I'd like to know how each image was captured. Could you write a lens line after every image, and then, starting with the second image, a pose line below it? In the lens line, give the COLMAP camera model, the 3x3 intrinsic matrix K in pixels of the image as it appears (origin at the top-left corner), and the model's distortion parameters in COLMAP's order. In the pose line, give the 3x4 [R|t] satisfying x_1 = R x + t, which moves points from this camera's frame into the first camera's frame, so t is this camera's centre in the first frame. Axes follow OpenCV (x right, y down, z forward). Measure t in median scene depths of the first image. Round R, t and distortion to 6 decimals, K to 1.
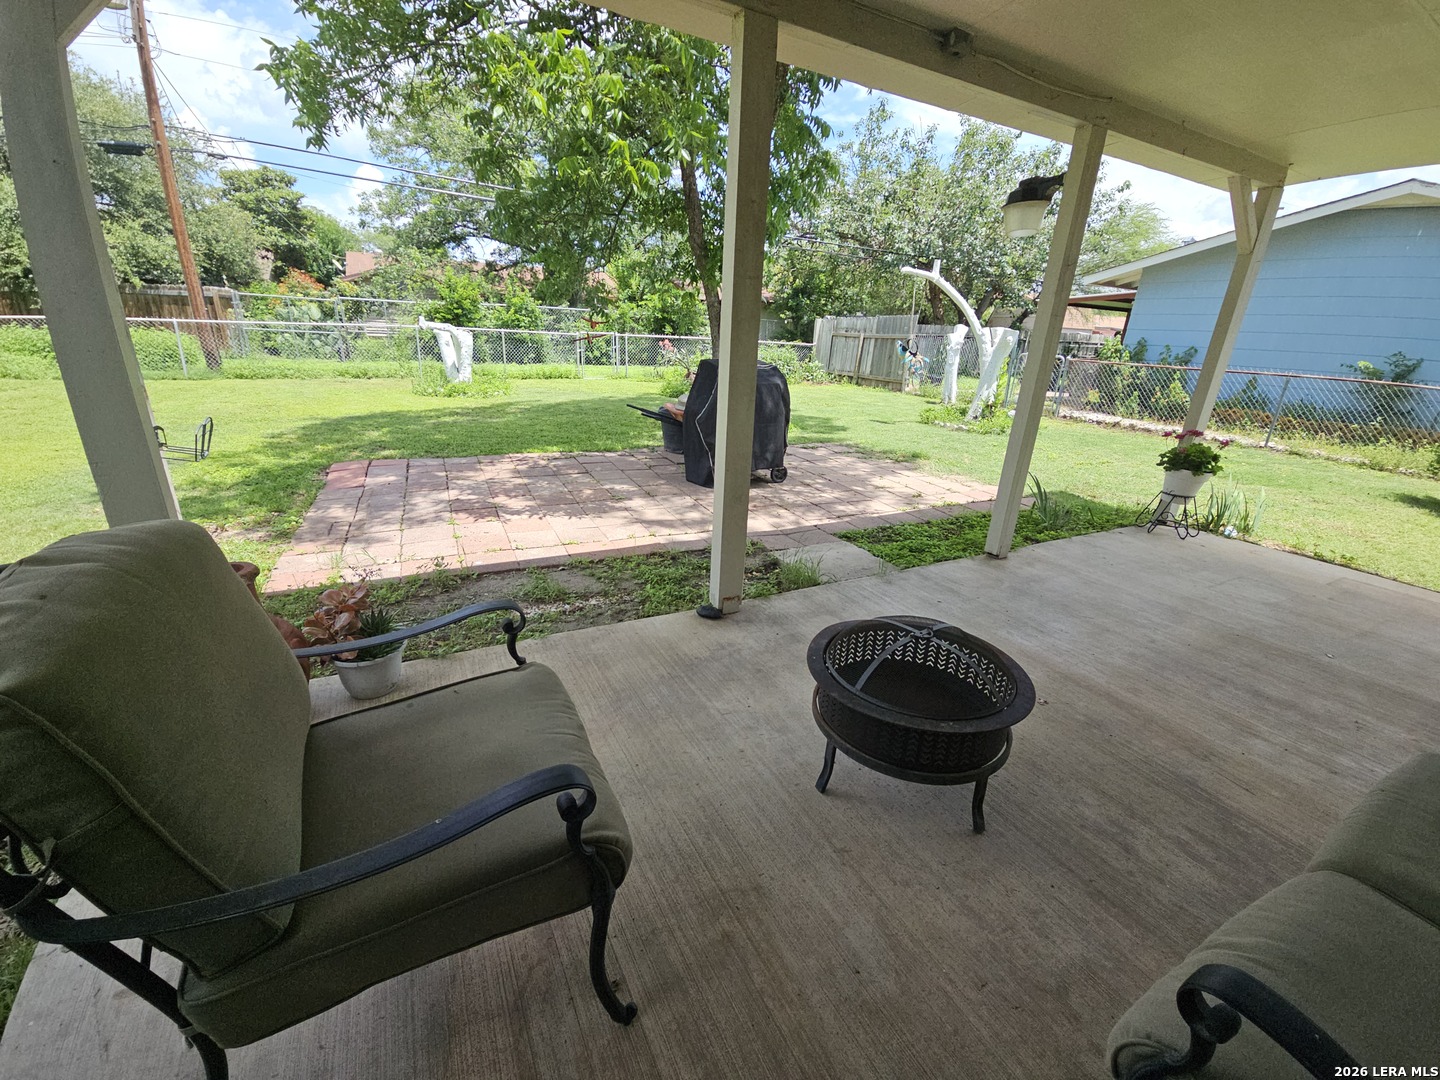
lens RADIAL K [[586.9, 0, 717.7], [0, 586.9, 550.0], [0, 0, 1]] dist [0.002072, -0.004061]
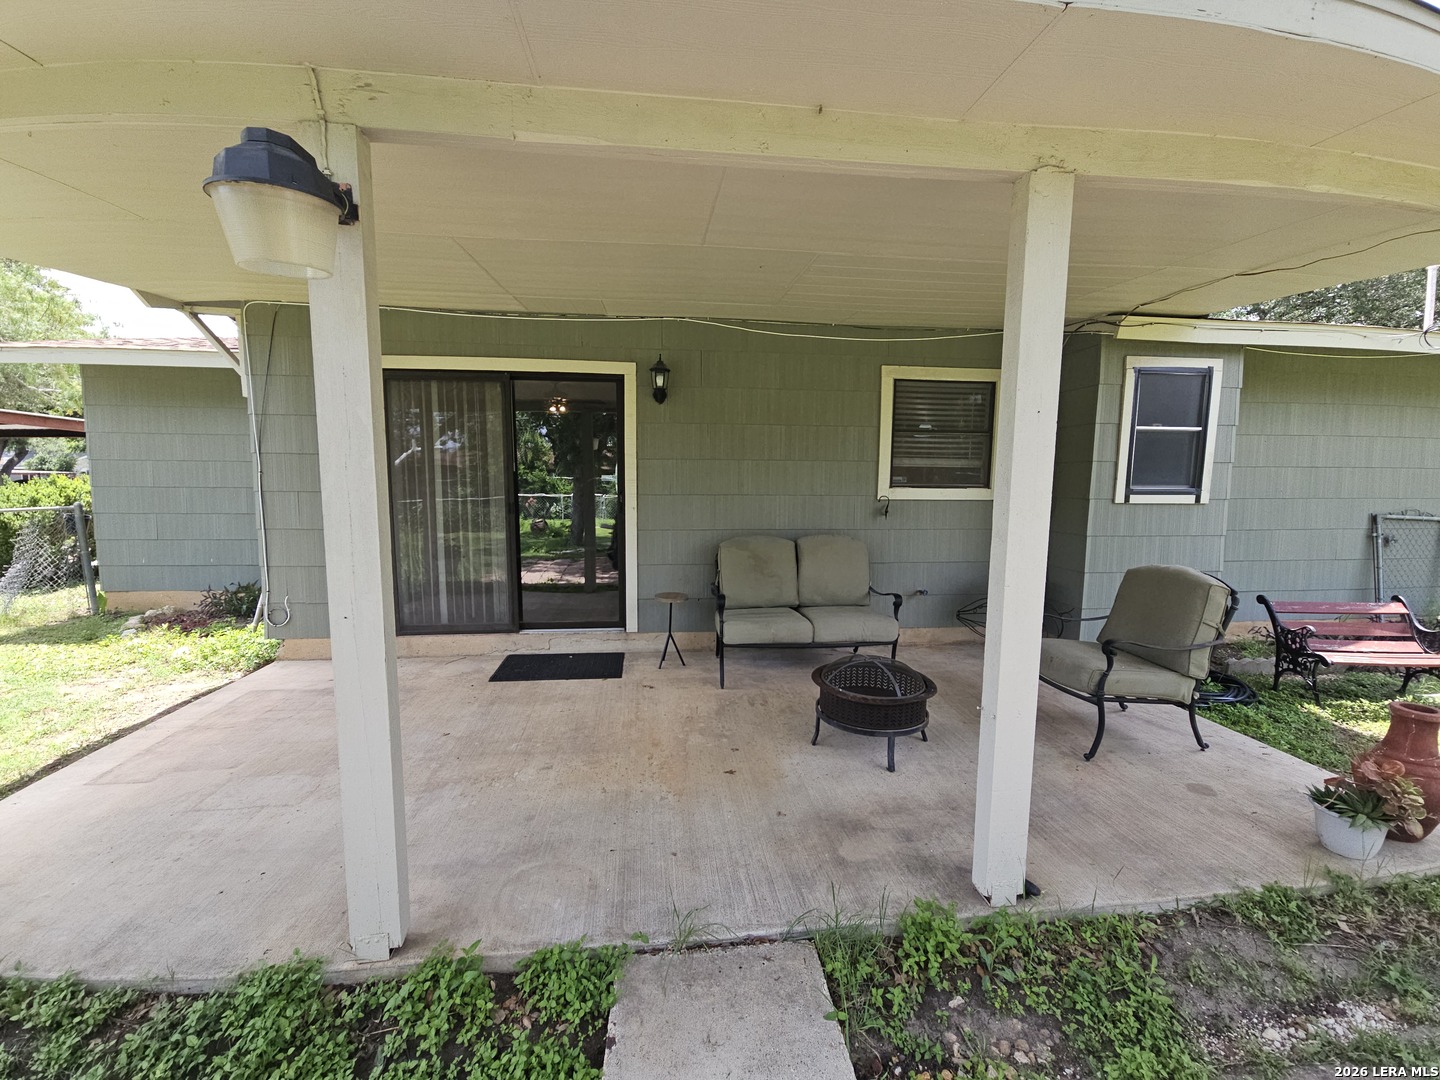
lens RADIAL K [[581.9, 0, 713.6], [0, 581.9, 549.2], [0, 0, 1]] dist [0.009650, -0.009938]
pose [[-0.930062, -0.090007, 0.356206, 0.071841], [0.084754, 0.890817, 0.446388, -0.374201], [-0.357493, 0.445358, -0.820887, 0.926838]]
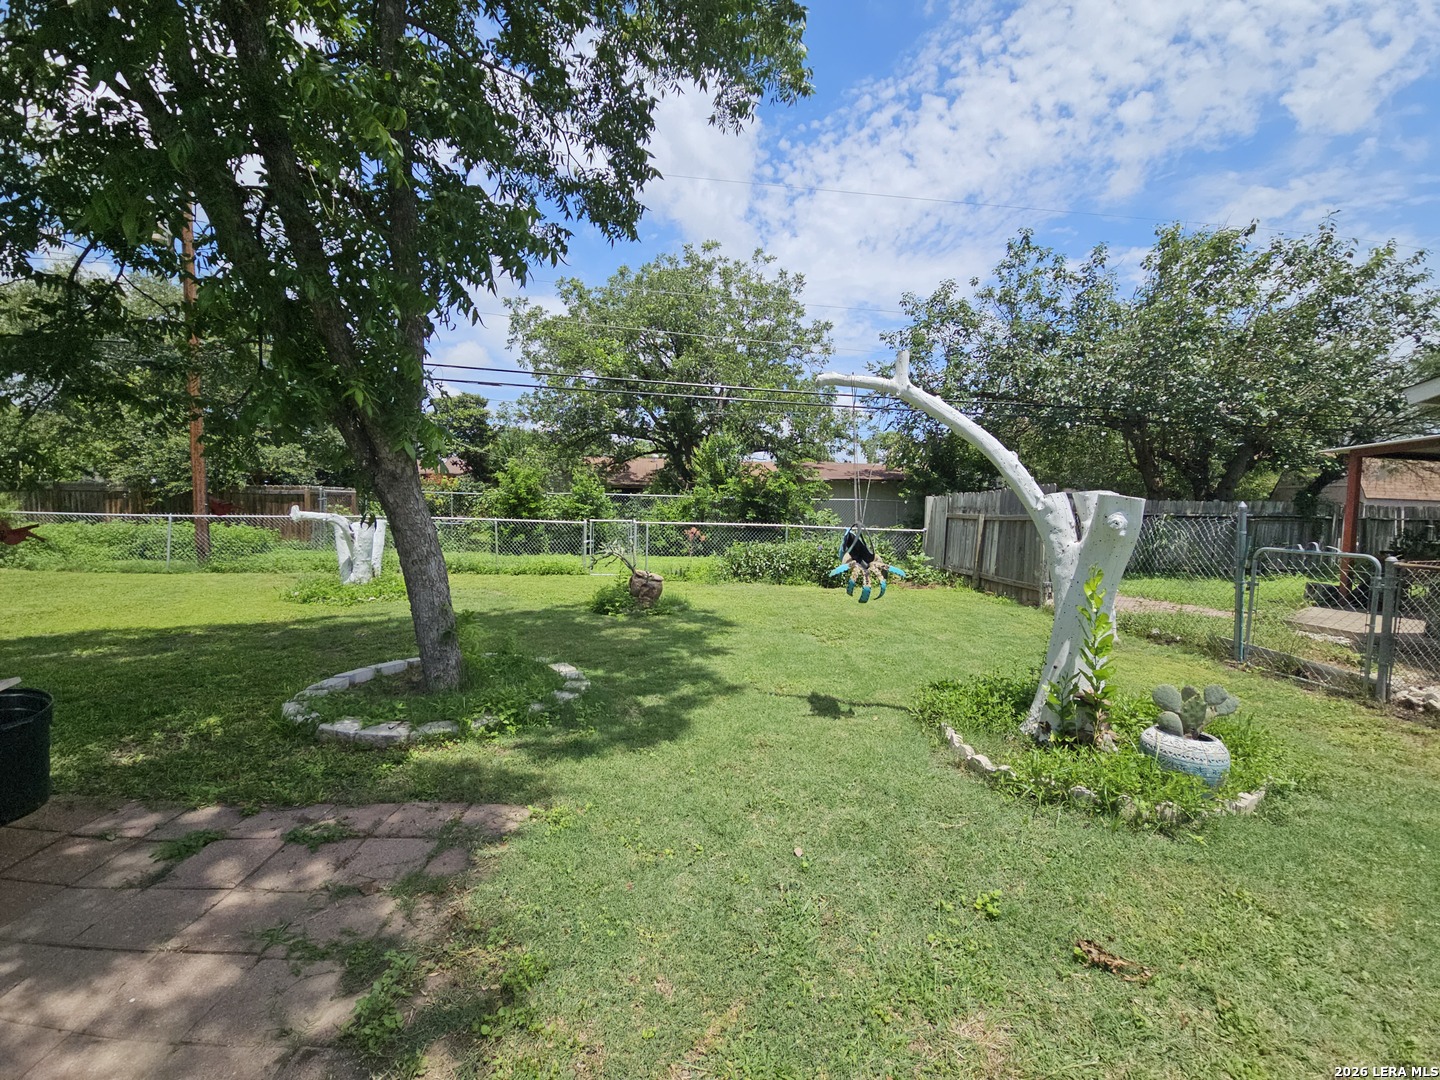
lens RADIAL K [[586.9, 0, 717.7], [0, 586.9, 550.0], [0, 0, 1]] dist [0.002072, -0.004061]
pose [[0.928018, 0.001573, -0.372531, 0.754791], [-0.112050, 0.954865, -0.275097, -0.406808], [0.355284, 0.297037, 0.886308, 1.130362]]
